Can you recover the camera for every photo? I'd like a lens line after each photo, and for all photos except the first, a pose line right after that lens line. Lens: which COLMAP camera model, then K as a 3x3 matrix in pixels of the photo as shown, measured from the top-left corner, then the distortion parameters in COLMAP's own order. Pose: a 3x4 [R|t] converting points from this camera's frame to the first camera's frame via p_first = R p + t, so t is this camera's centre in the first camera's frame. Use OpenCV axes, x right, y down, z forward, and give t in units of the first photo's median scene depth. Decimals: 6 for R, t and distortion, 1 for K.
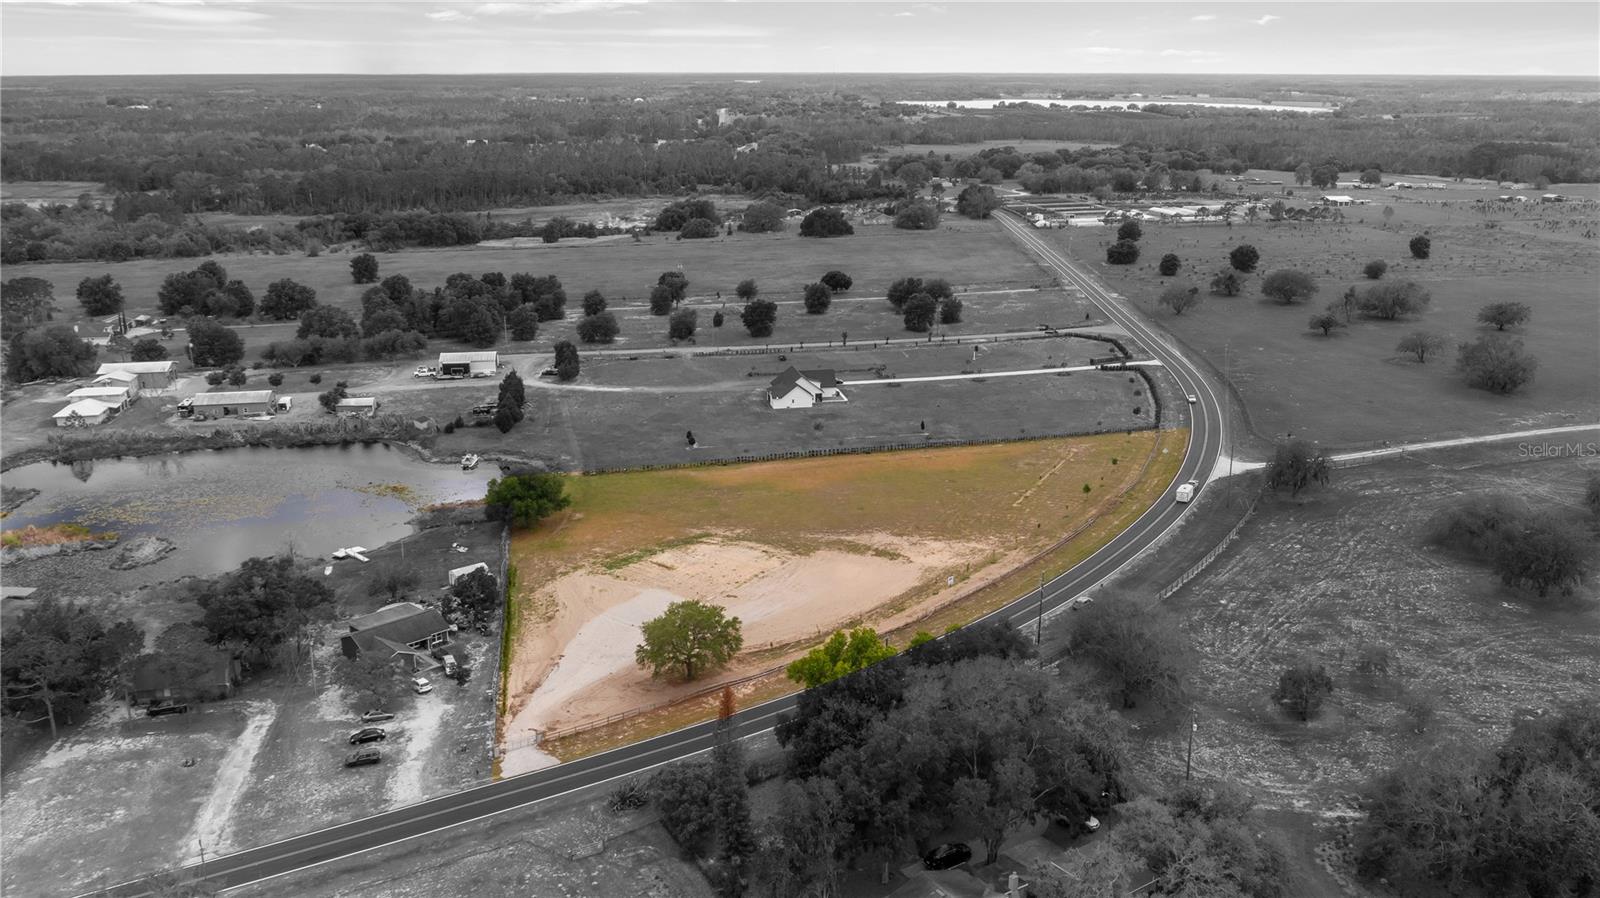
lens RADIAL K [[1313.6, 0, 800.0], [0, 1313.6, 449.0], [0, 0, 1]] dist [-0.010886, 0.002431]
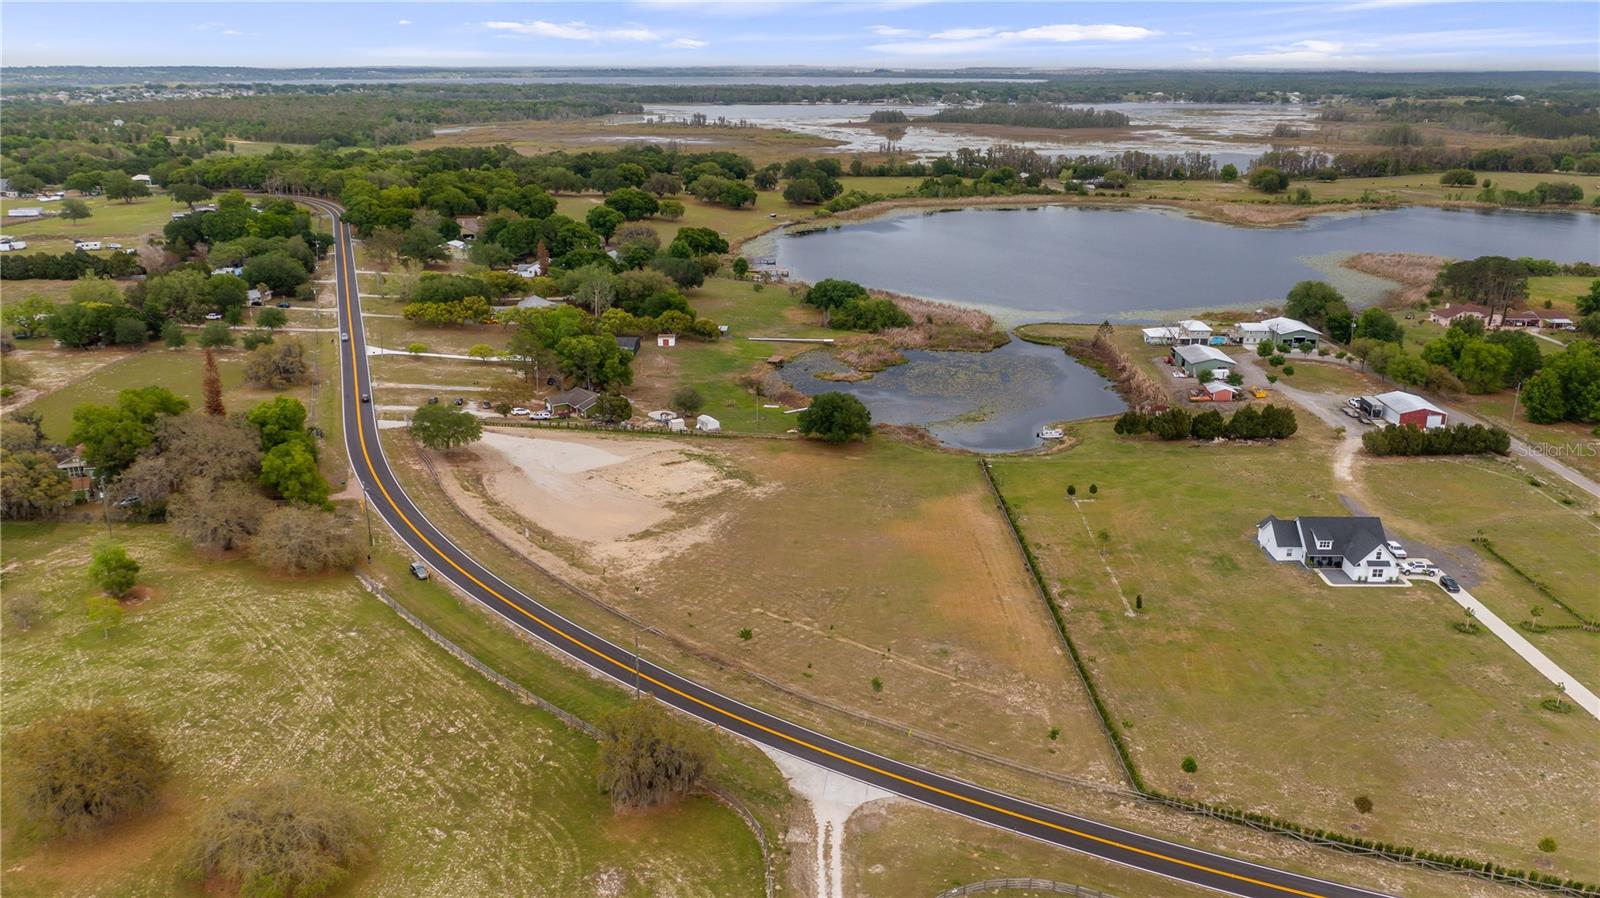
lens RADIAL K [[1262.7, 0, 800.0], [0, 1262.7, 449.0], [0, 0, 1]] dist [-0.017401, 0.003122]
pose [[-0.204788, 0.289701, -0.934952, 0.465885], [-0.274384, 0.899907, 0.338941, -0.170149], [0.939561, 0.325947, -0.104801, 0.603334]]
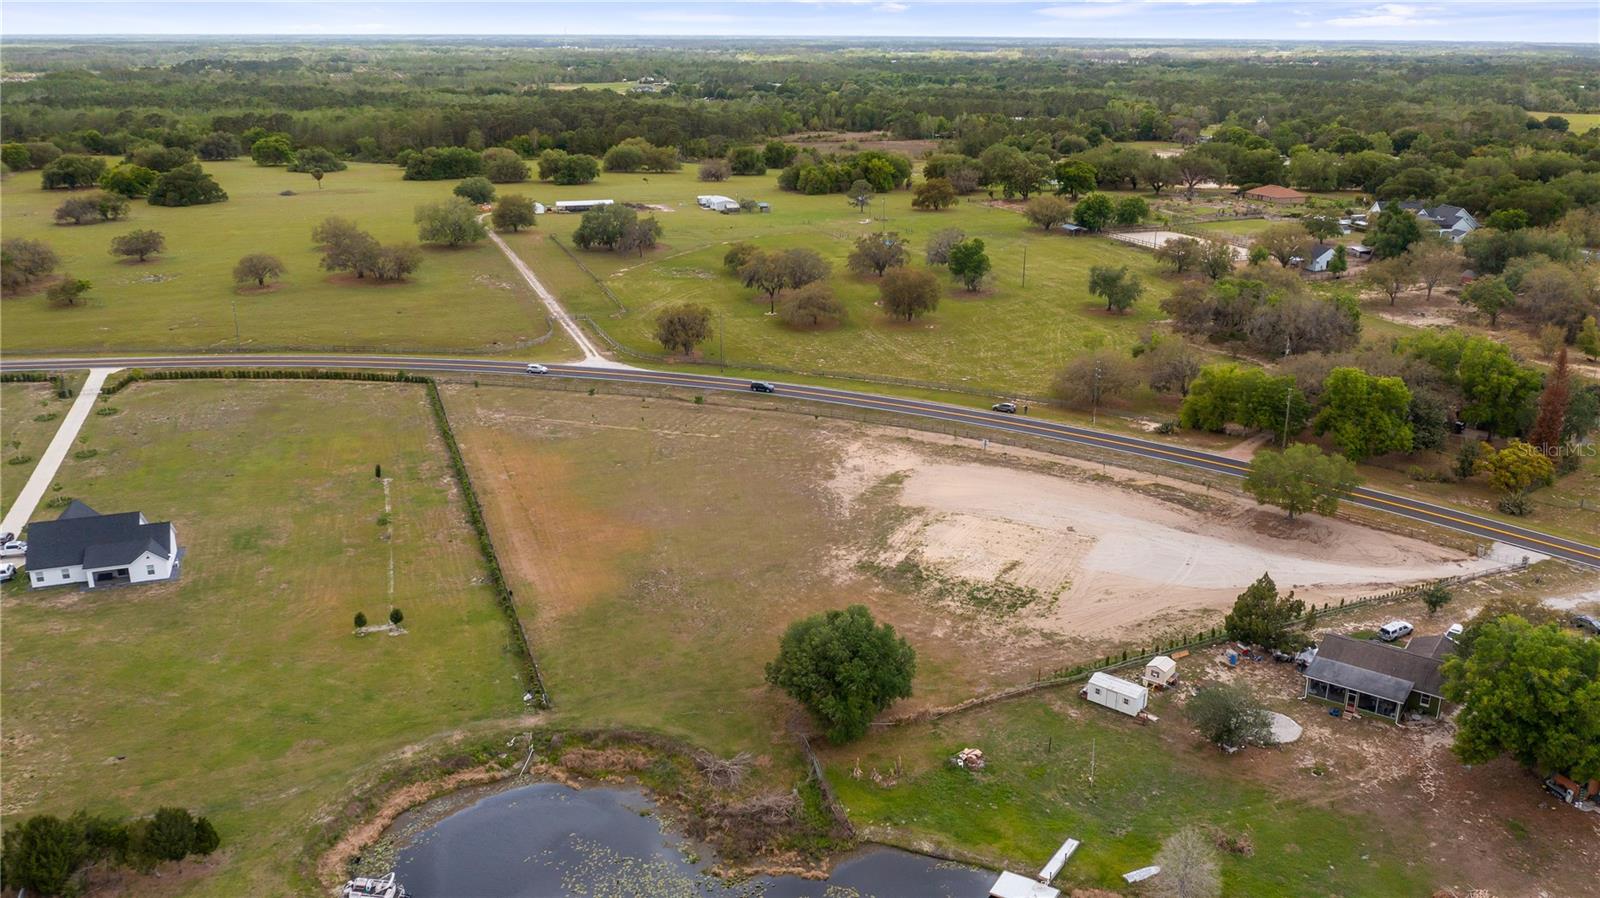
lens RADIAL K [[1262.7, 0, 800.0], [0, 1262.7, 449.0], [0, 0, 1]] dist [-0.017401, 0.003122]
pose [[-0.157764, -0.313352, 0.936441, -0.381485], [0.273173, 0.897459, 0.346330, -0.134654], [-0.948940, 0.310449, -0.055987, 0.561405]]
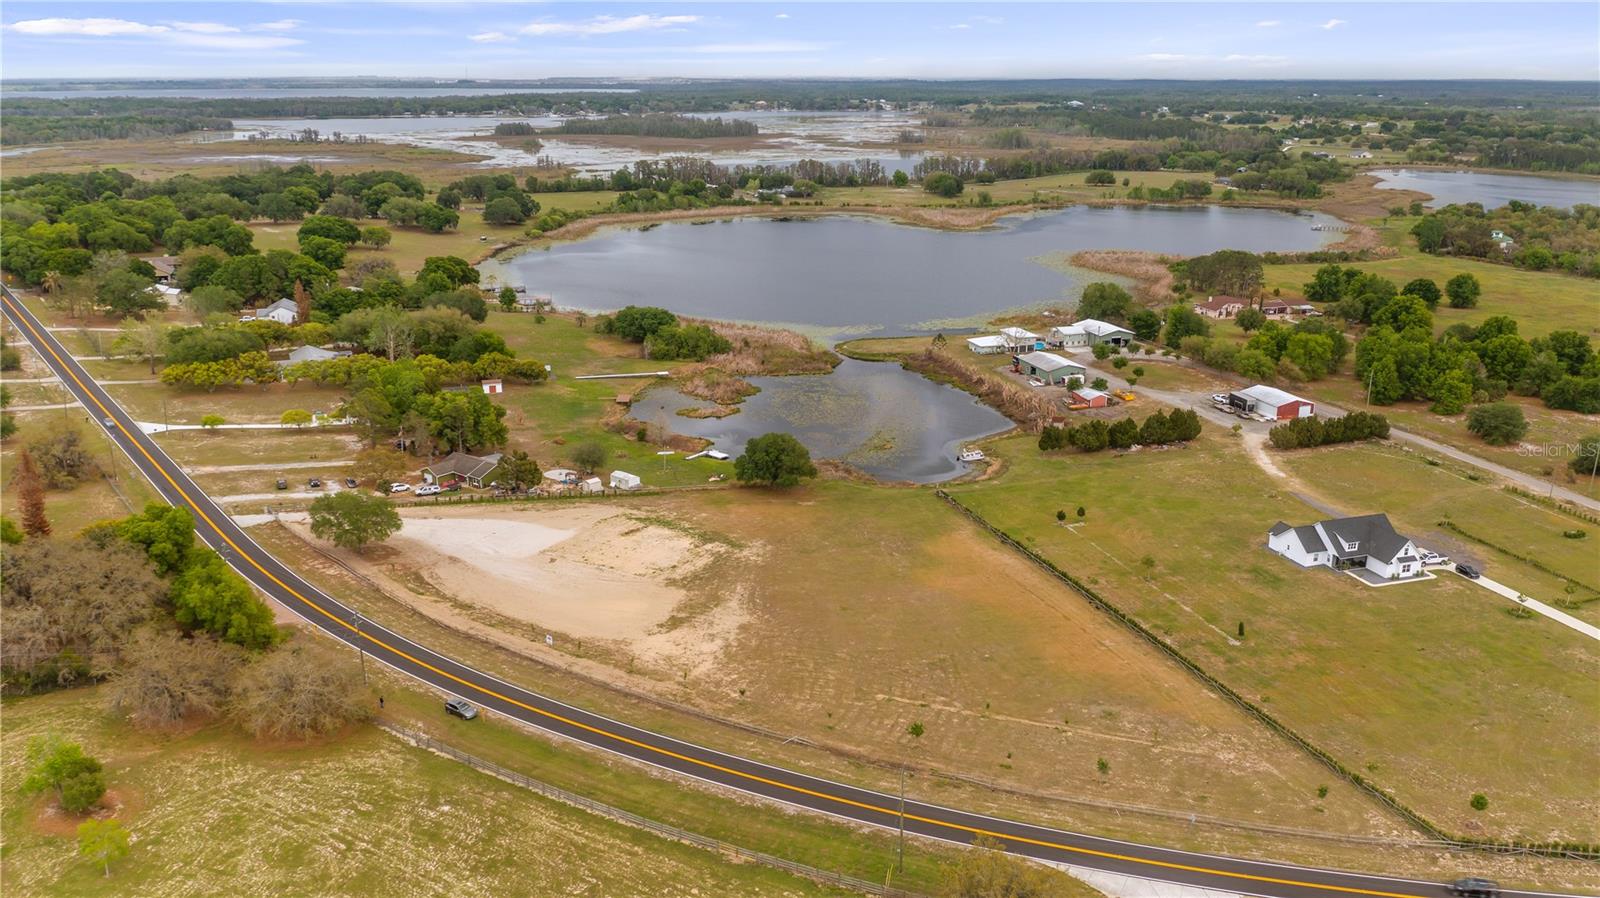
lens RADIAL K [[1262.7, 0, 800.0], [0, 1262.7, 449.0], [0, 0, 1]] dist [-0.017401, 0.003122]
pose [[0.115299, 0.287099, -0.950936, 0.420436], [-0.279635, 0.927986, 0.246265, -0.127753], [0.953158, 0.237521, 0.187279, 0.454330]]
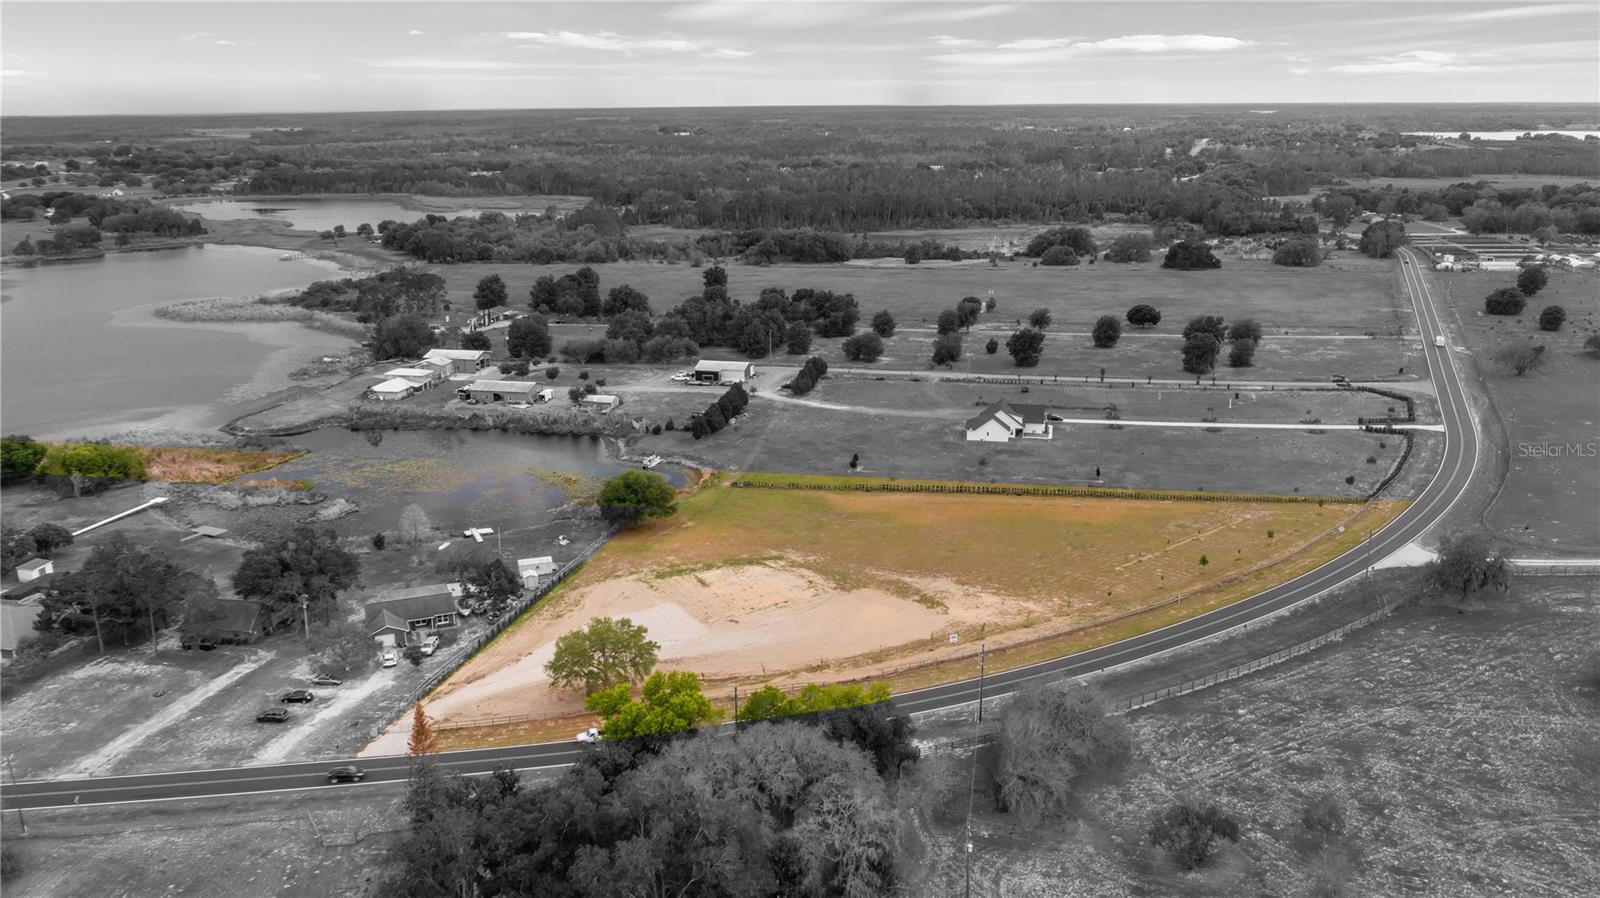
lens RADIAL K [[1262.7, 0, 800.0], [0, 1262.7, 449.0], [0, 0, 1]] dist [-0.017401, 0.003122]
pose [[0.924959, 0.094680, -0.368086, 0.153961], [-0.099052, 0.995057, 0.007046, -0.013338], [0.366934, 0.029943, 0.929765, 0.060313]]
